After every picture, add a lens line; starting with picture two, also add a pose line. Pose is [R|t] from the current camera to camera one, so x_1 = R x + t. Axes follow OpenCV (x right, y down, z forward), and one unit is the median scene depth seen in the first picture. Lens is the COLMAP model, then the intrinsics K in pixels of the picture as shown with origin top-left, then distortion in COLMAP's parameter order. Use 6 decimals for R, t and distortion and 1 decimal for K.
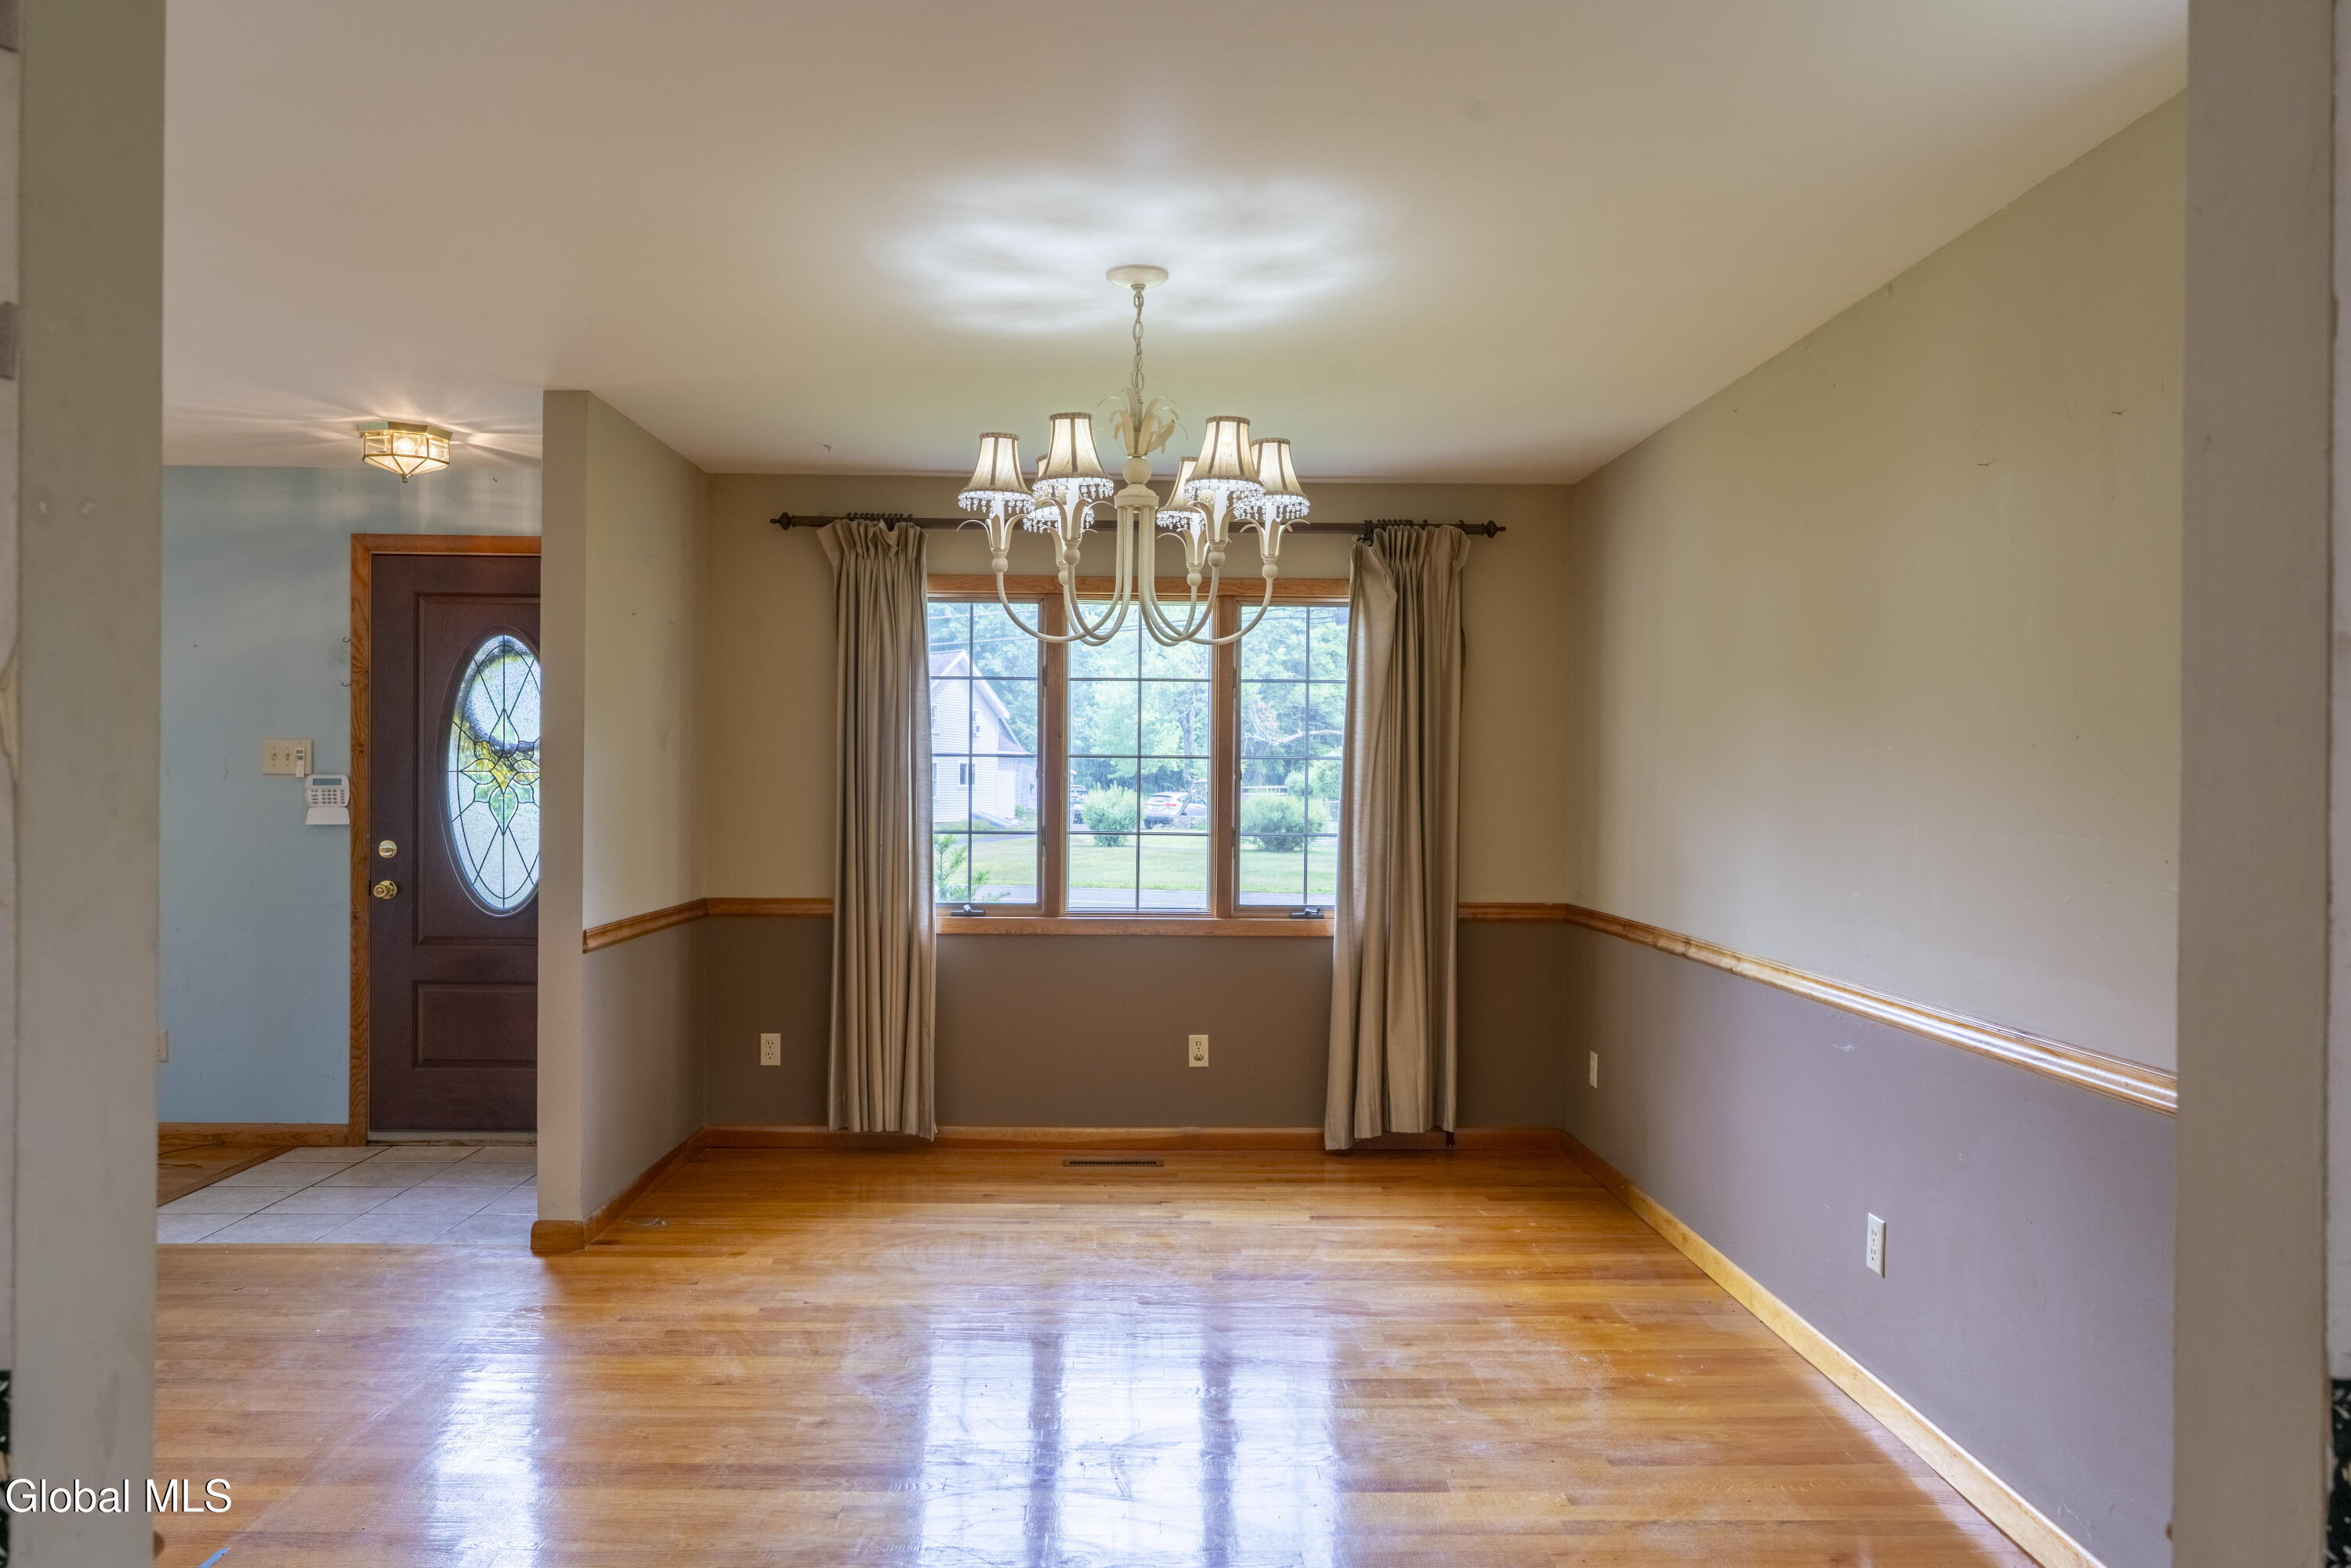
lens RADIAL K [[1621.8, 0, 1179.7], [0, 1621.8, 776.8], [0, 0, 1]] dist [0.003279, -0.001149]
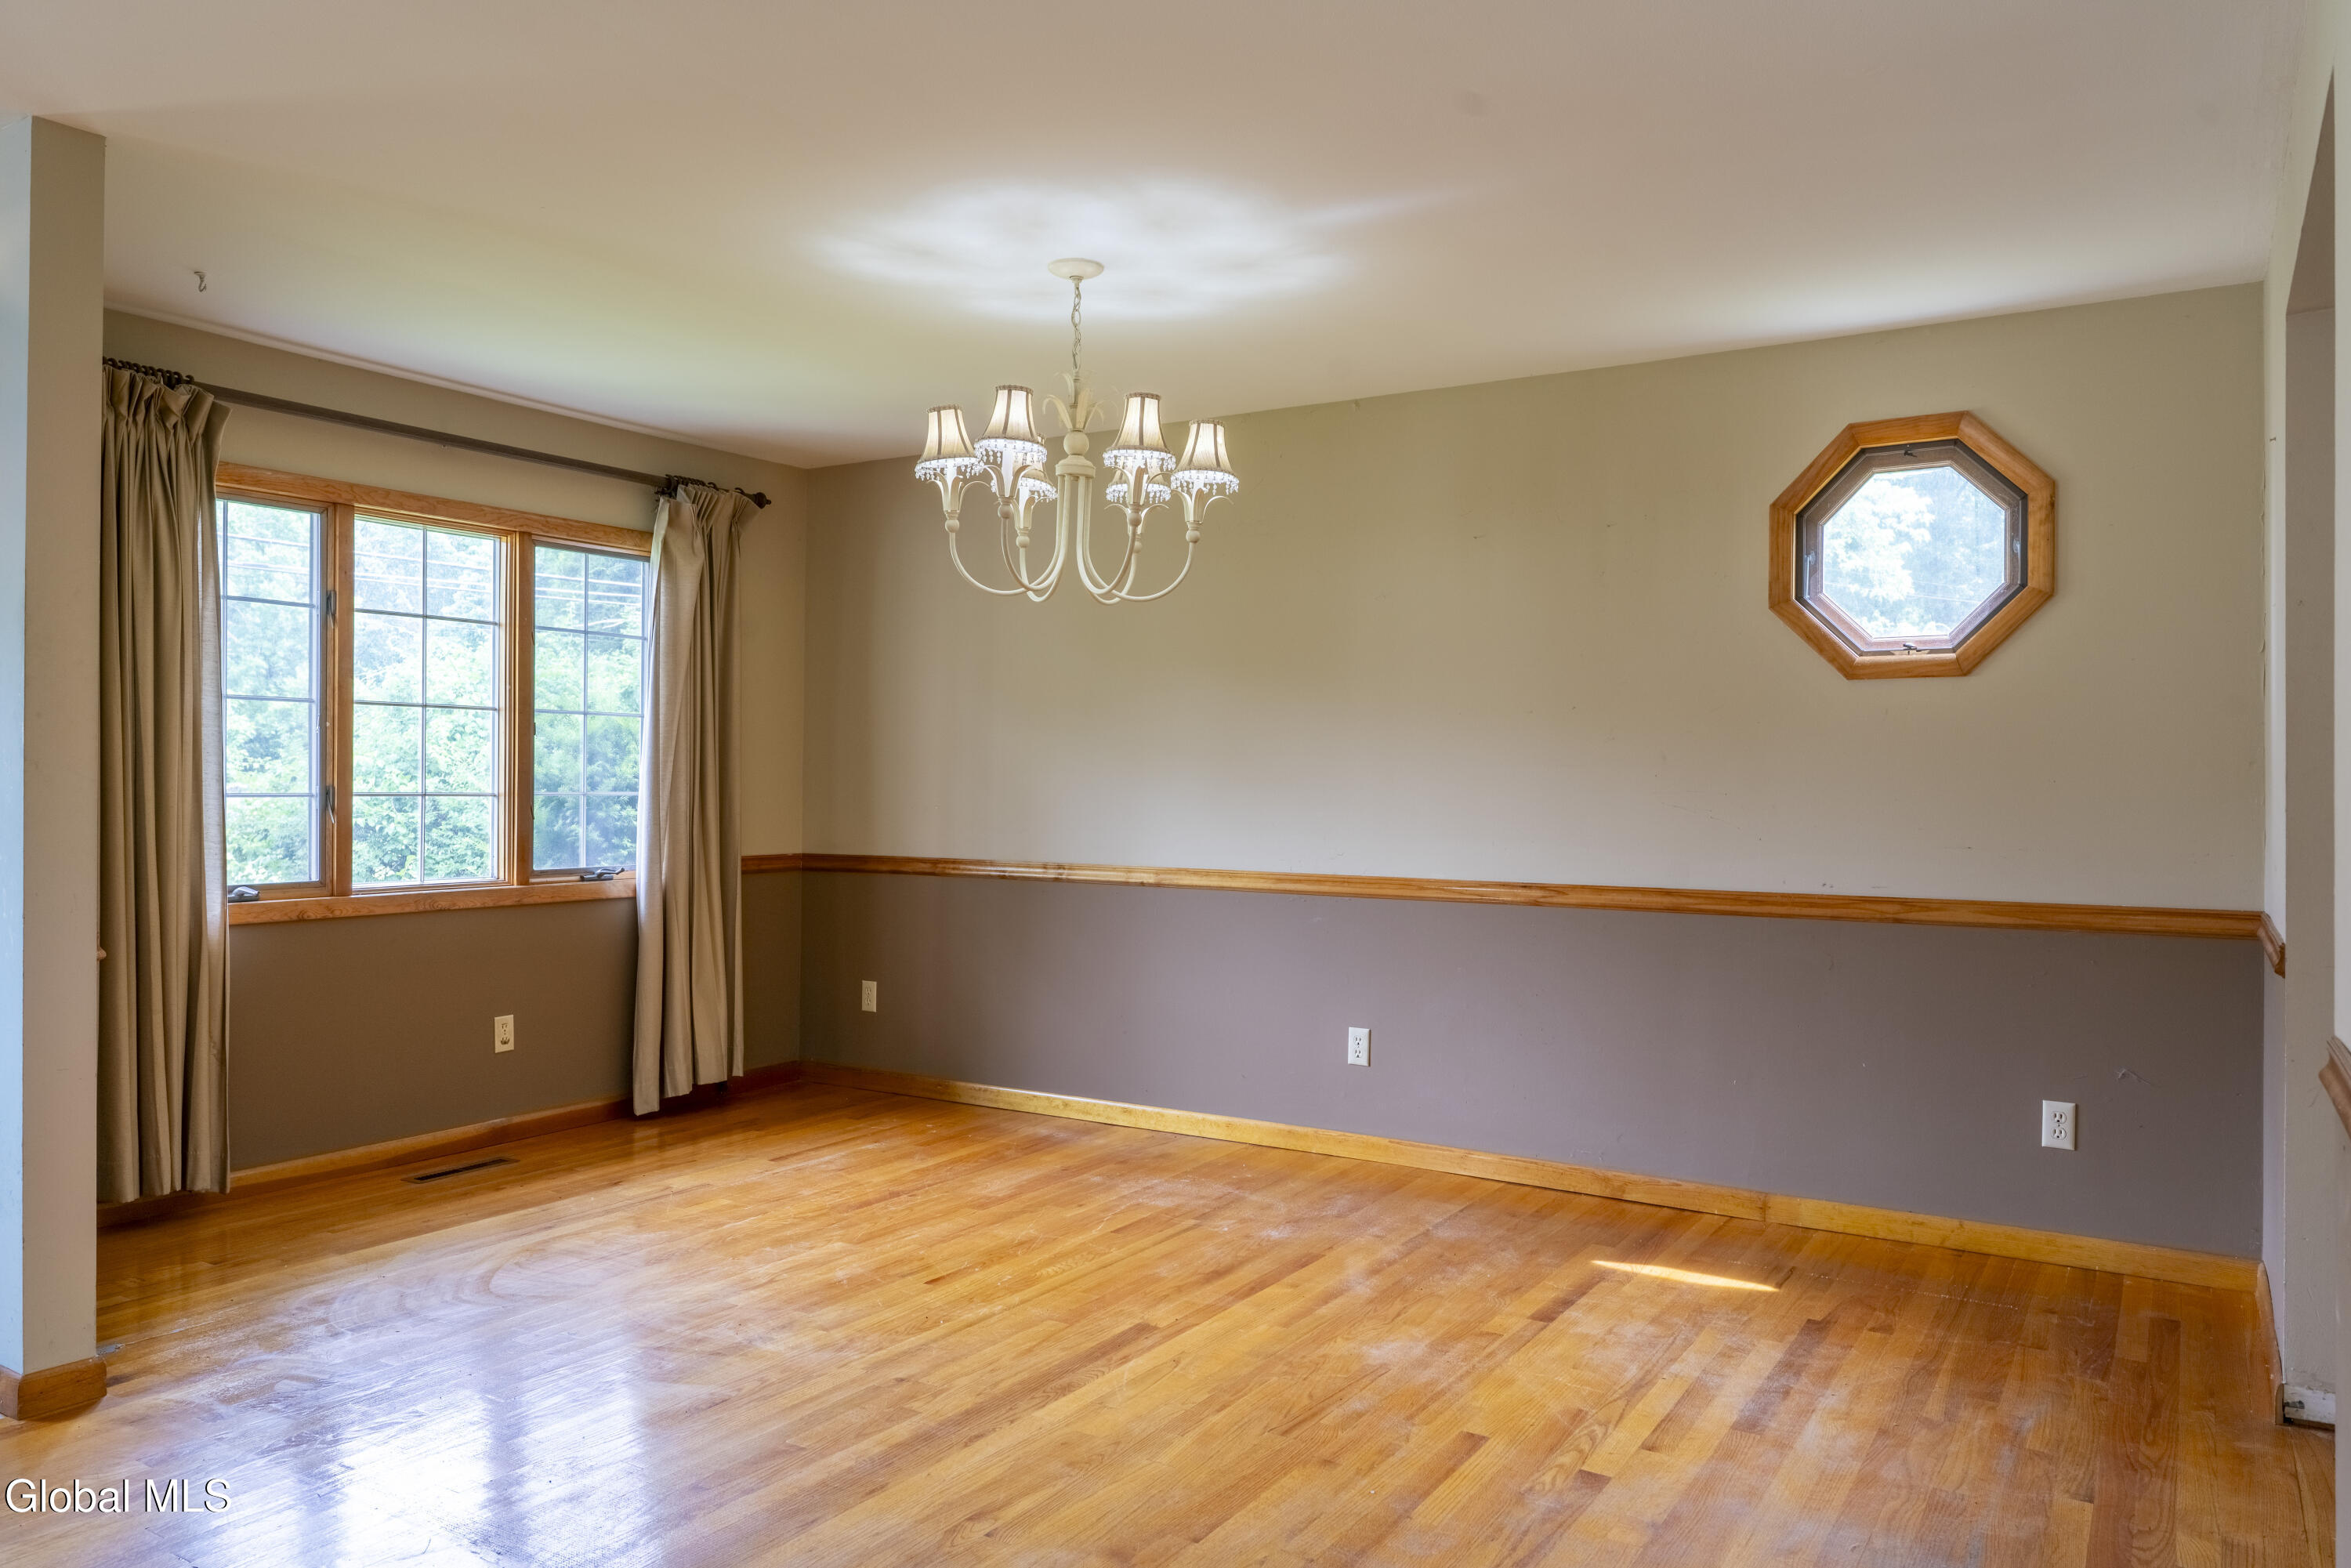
lens RADIAL K [[1621.8, 0, 1179.7], [0, 1621.8, 776.8], [0, 0, 1]] dist [0.003279, -0.001149]
pose [[0.547809, -0.003901, 0.836594, -0.549732], [-0.004117, 0.999964, 0.007358, 0.018408], [-0.836593, -0.007475, 0.547774, 0.197416]]
